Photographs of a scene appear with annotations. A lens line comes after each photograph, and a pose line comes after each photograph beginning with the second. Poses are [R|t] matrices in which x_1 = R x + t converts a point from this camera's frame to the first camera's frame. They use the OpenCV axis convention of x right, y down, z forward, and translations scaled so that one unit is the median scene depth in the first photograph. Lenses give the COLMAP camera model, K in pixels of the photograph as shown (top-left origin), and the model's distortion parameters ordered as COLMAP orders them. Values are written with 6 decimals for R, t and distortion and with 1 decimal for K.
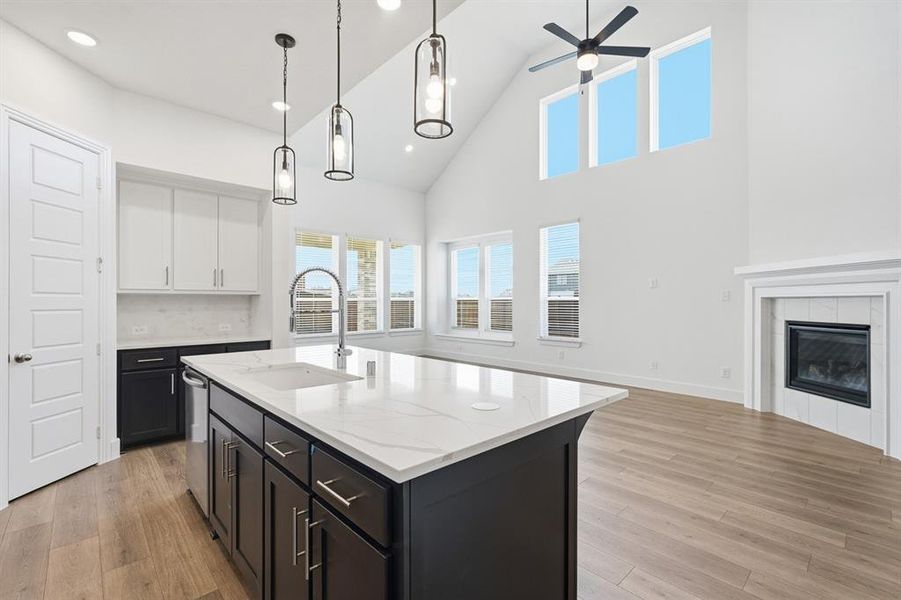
lens RADIAL K [[405.4, 0, 452.2], [0, 405.4, 300.1], [0, 0, 1]] dist [-0.003976, 0.004884]
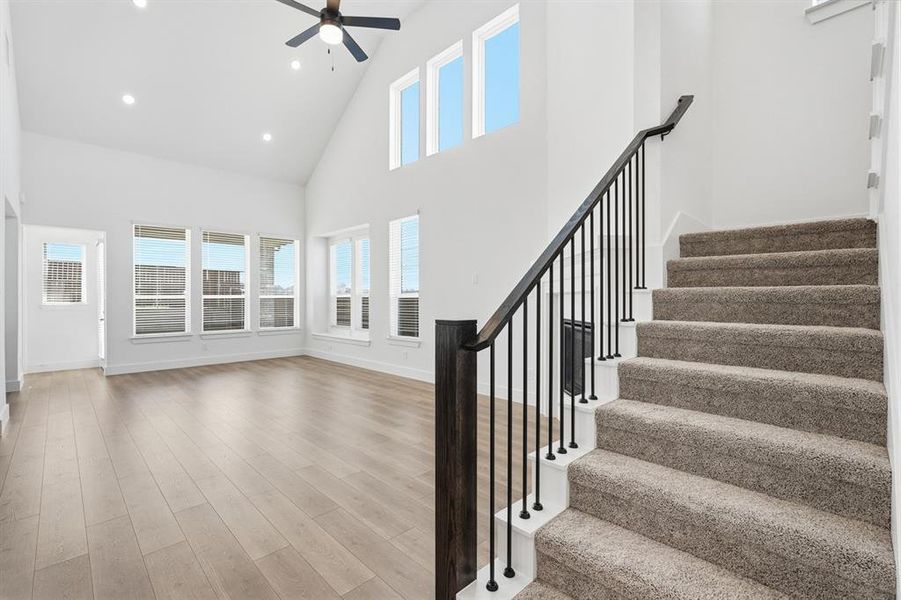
lens RADIAL K [[405.4, 0, 451.3], [0, 405.4, 299.4], [0, 0, 1]] dist [-0.003976, 0.004884]
pose [[0.999819, -0.003177, 0.018757, 0.511107], [0.003092, 0.999985, 0.004551, 0.002303], [-0.018771, -0.004492, 0.999814, 0.075835]]
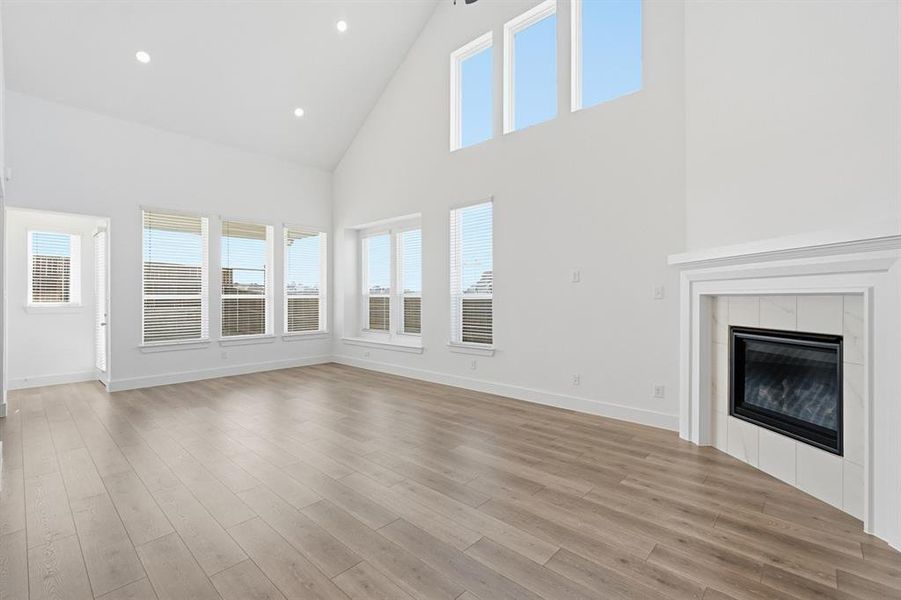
lens RADIAL K [[405.4, 0, 451.6], [0, 405.4, 297.3], [0, 0, 1]] dist [-0.003976, 0.004884]
pose [[0.997326, -0.002541, 0.073032, 0.236765], [0.002253, 0.999989, 0.004030, -0.005803], [-0.073042, -0.003854, 0.997321, 0.269365]]
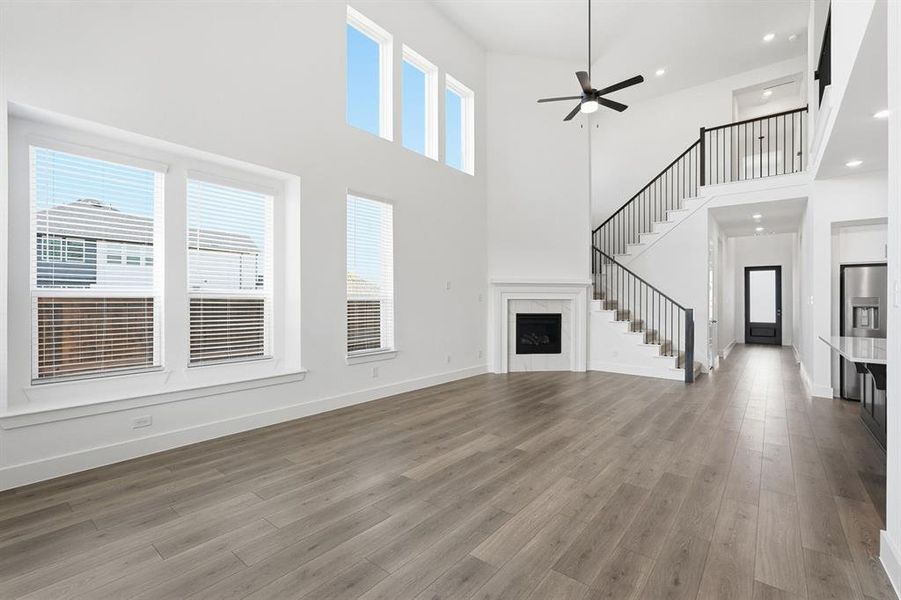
lens RADIAL K [[405.4, 0, 447.8], [0, 405.4, 298.1], [0, 0, 1]] dist [-0.003976, 0.004884]
pose [[-0.131608, 0.002042, 0.991300, -0.717221], [-0.010131, 0.999943, -0.003405, -0.003690], [-0.991250, -0.010491, -0.131580, 1.377166]]
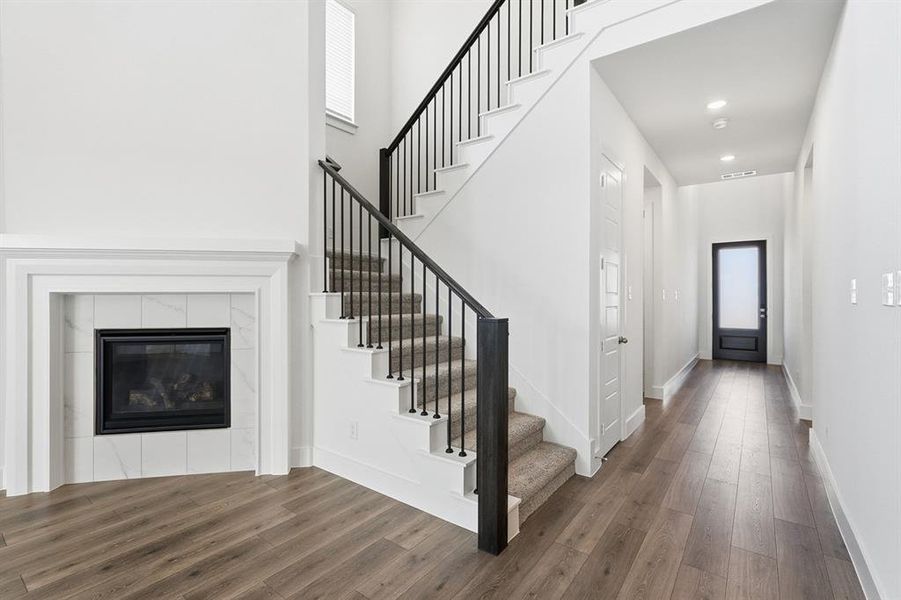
lens RADIAL K [[405.4, 0, 449.0], [0, 405.4, 300.6], [0, 0, 1]] dist [-0.003976, 0.004884]
pose [[-0.159672, -0.009261, 0.987127, 0.101993], [-0.002756, 0.999956, 0.008936, -0.002032], [-0.987166, -0.001294, -0.159690, 0.511761]]
